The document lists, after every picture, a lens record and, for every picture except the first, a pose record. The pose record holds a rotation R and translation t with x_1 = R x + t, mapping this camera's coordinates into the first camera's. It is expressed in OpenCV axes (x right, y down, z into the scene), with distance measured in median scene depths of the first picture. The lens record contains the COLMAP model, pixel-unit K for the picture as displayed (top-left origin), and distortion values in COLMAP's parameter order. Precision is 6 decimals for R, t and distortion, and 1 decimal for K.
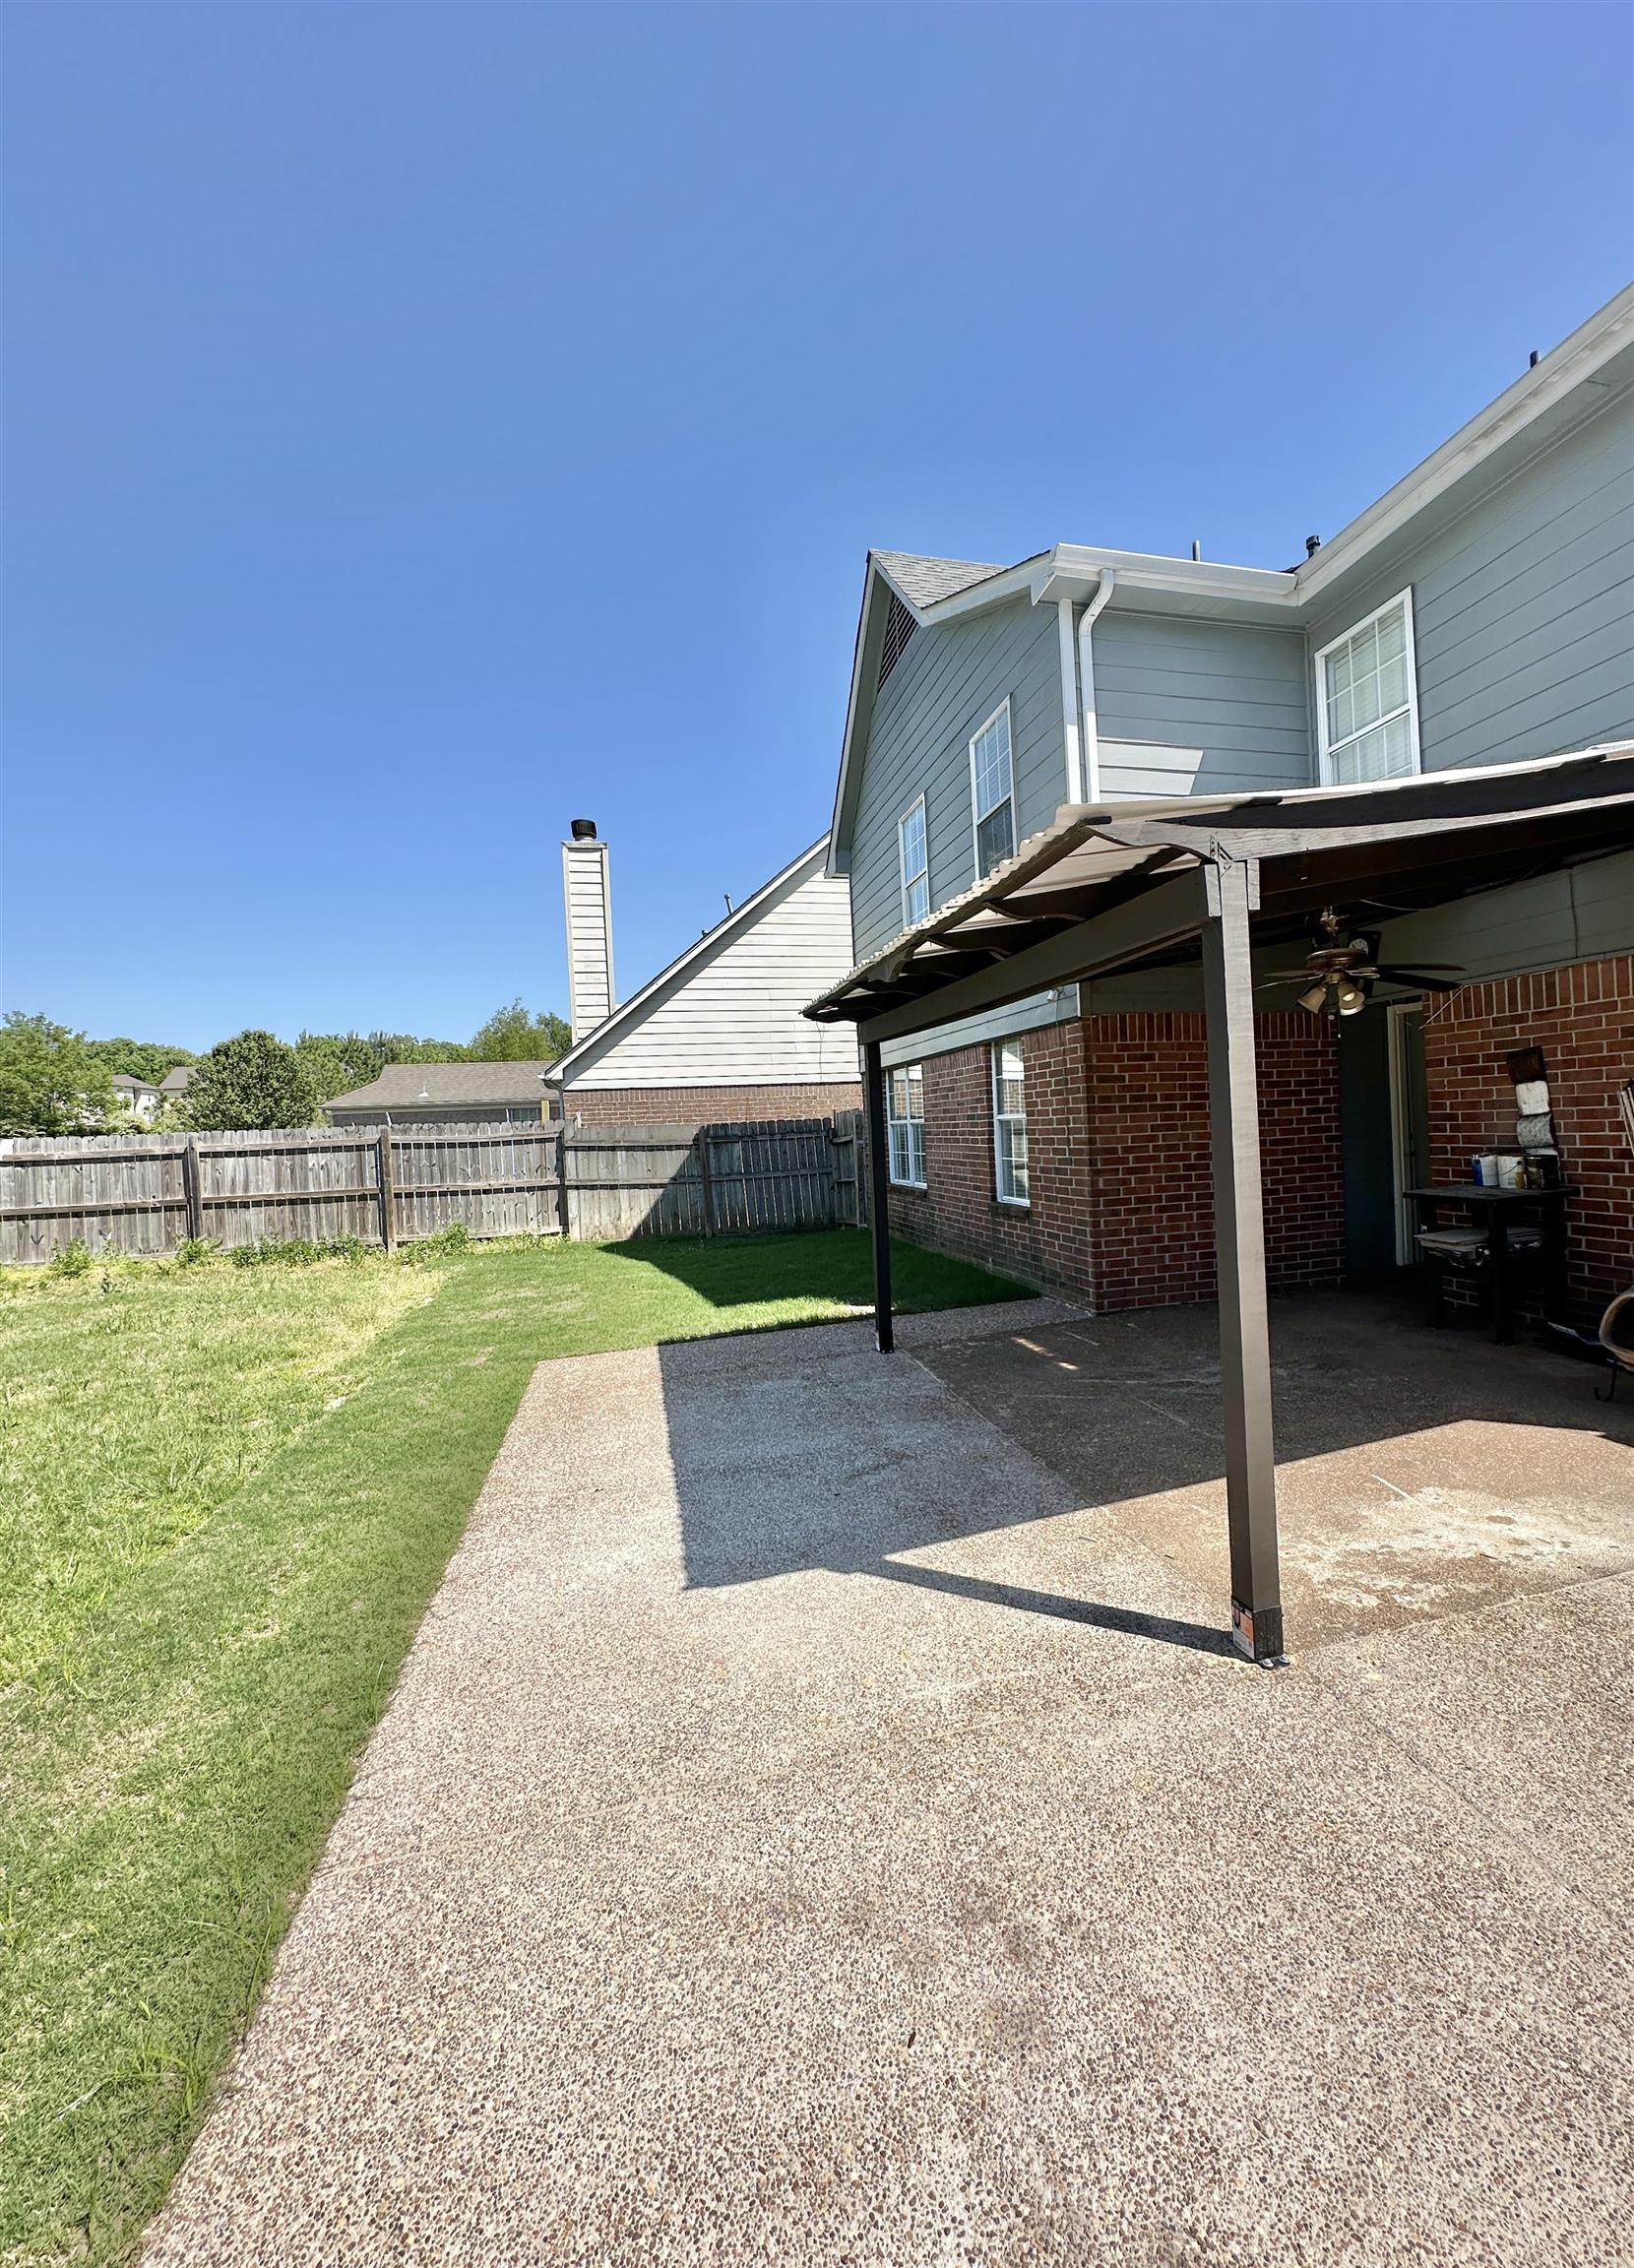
lens RADIAL K [[927.9, 0, 817.0], [0, 927.9, 1134.0], [0, 0, 1]] dist [-0.002287, -0.000072]
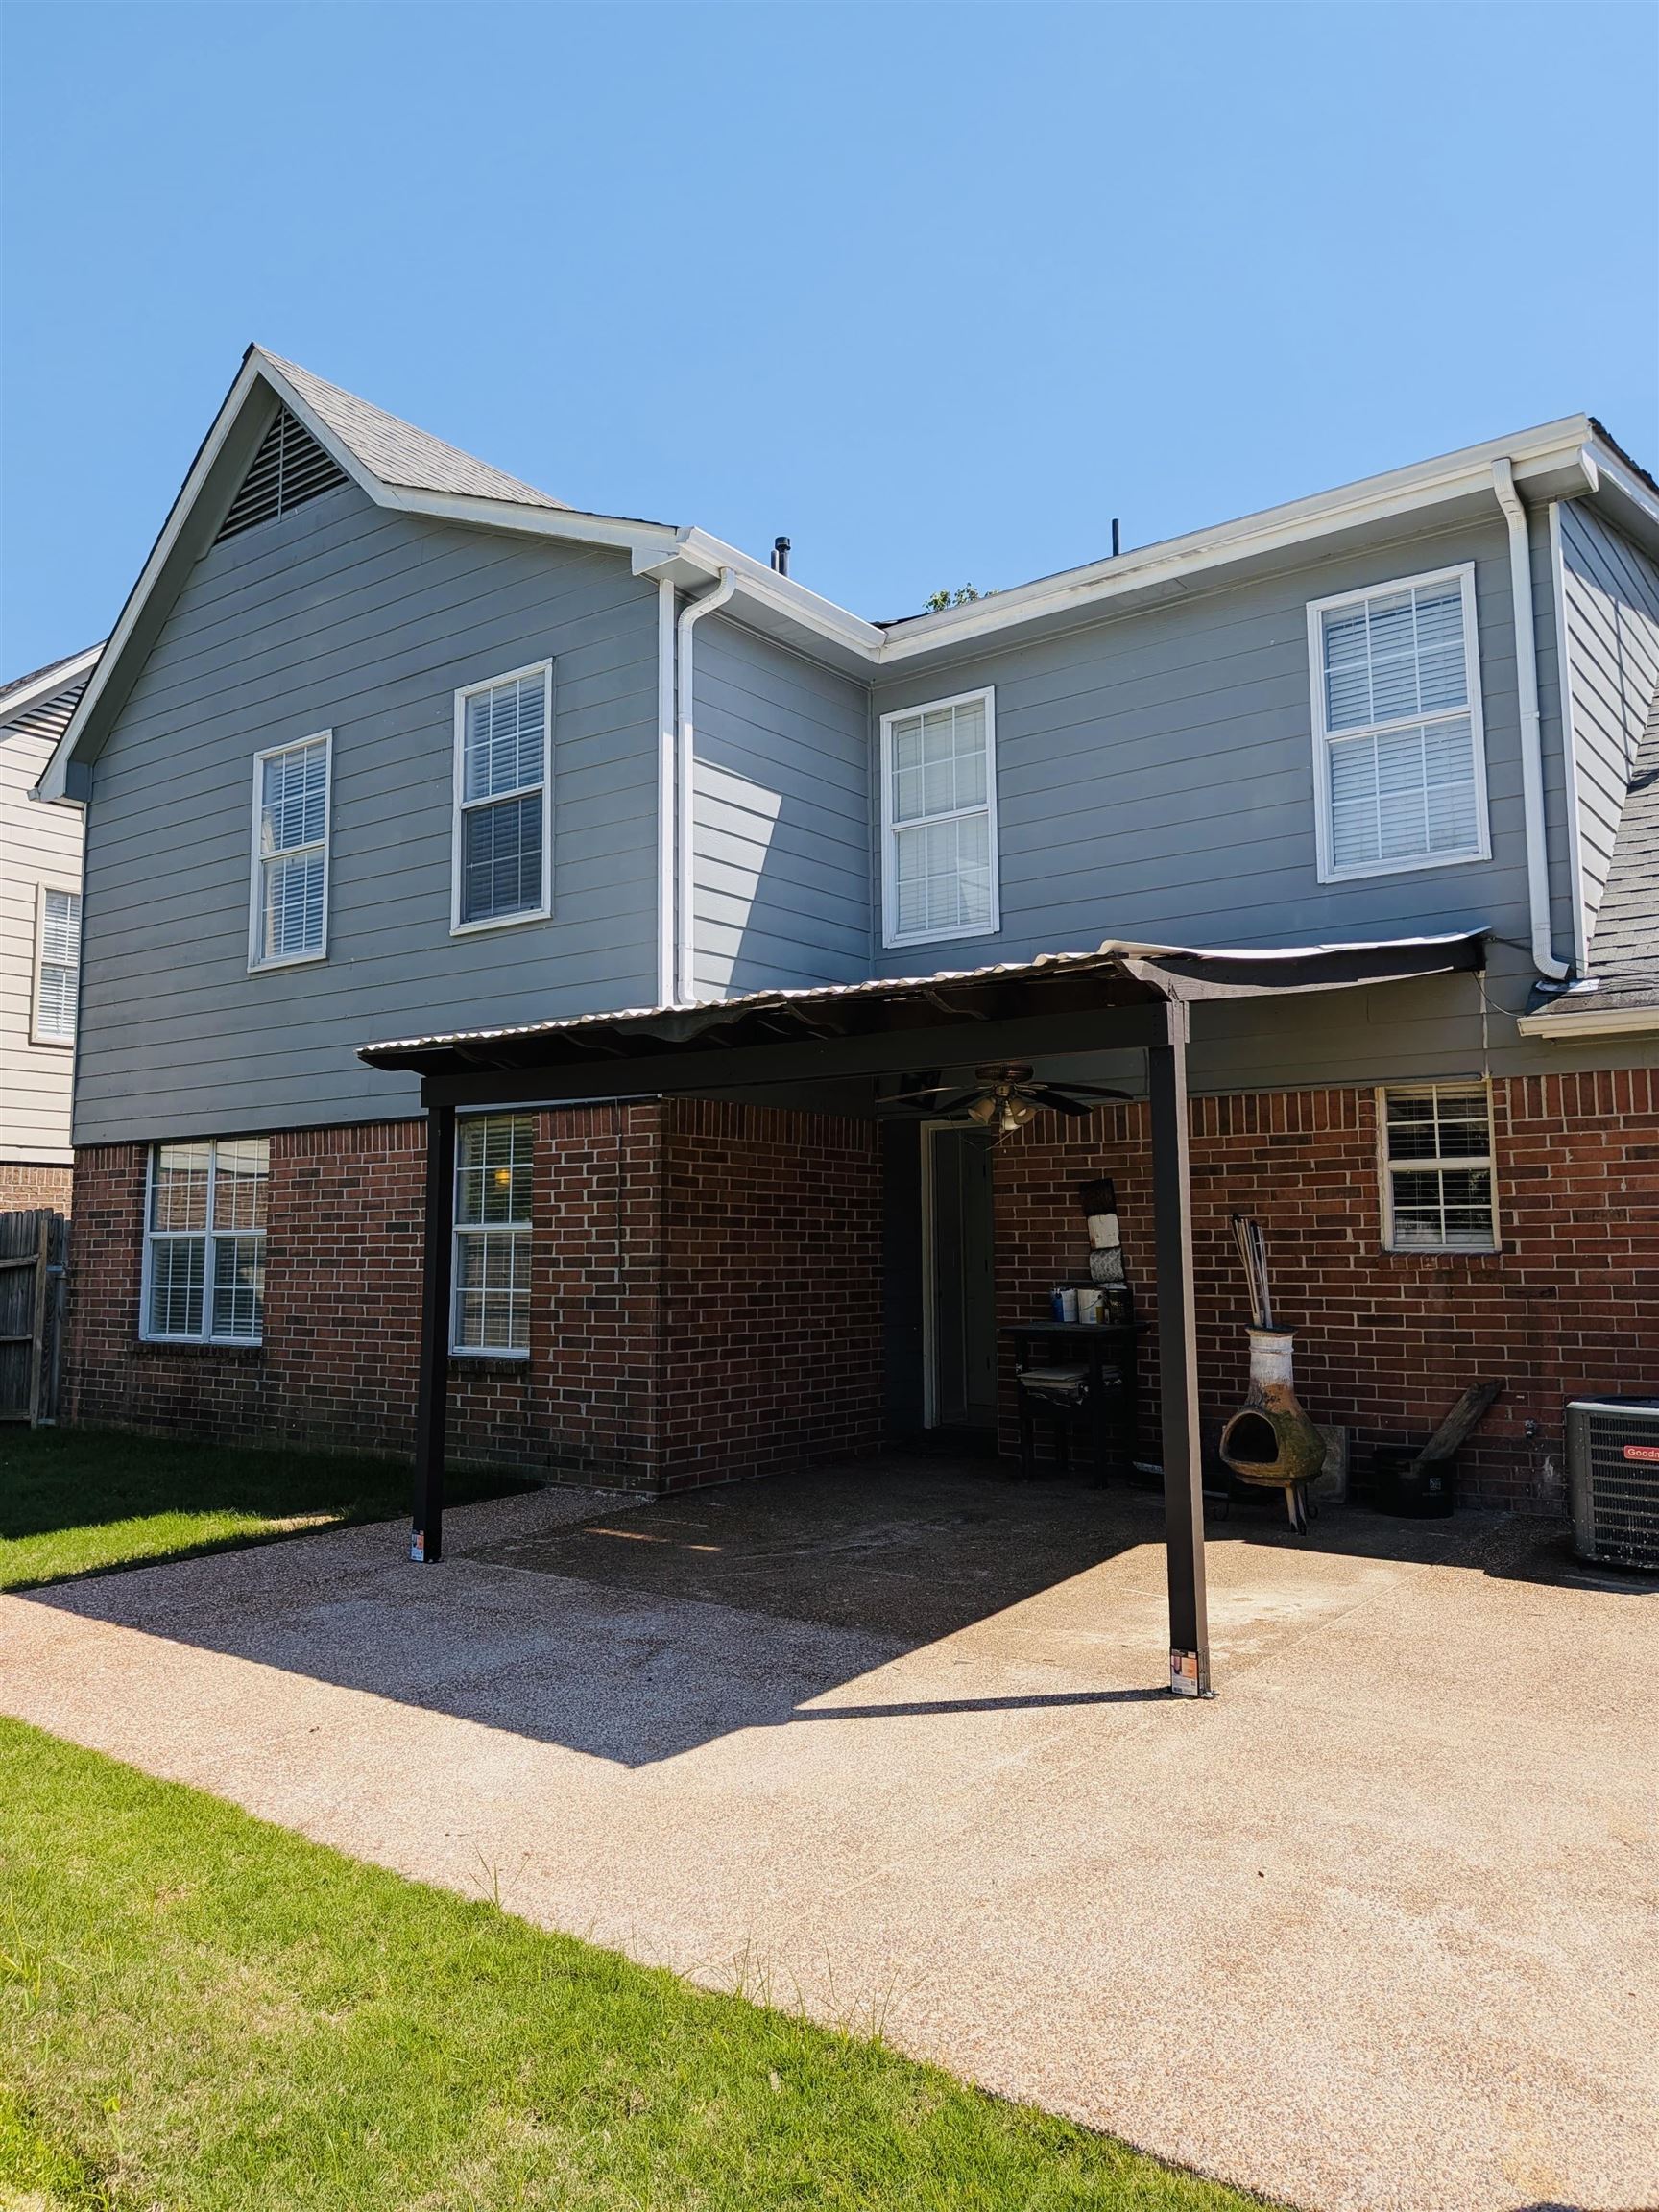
lens RADIAL K [[1604.1, 0, 824.6], [0, 1604.1, 1050.2], [0, 0, 1]] dist [0.113933, -0.238442]
pose [[0.775609, 0.122980, 0.619118, -0.458688], [-0.029276, 0.986790, -0.159339, 0.045256], [-0.630535, 0.105459, 0.768963, -0.122626]]
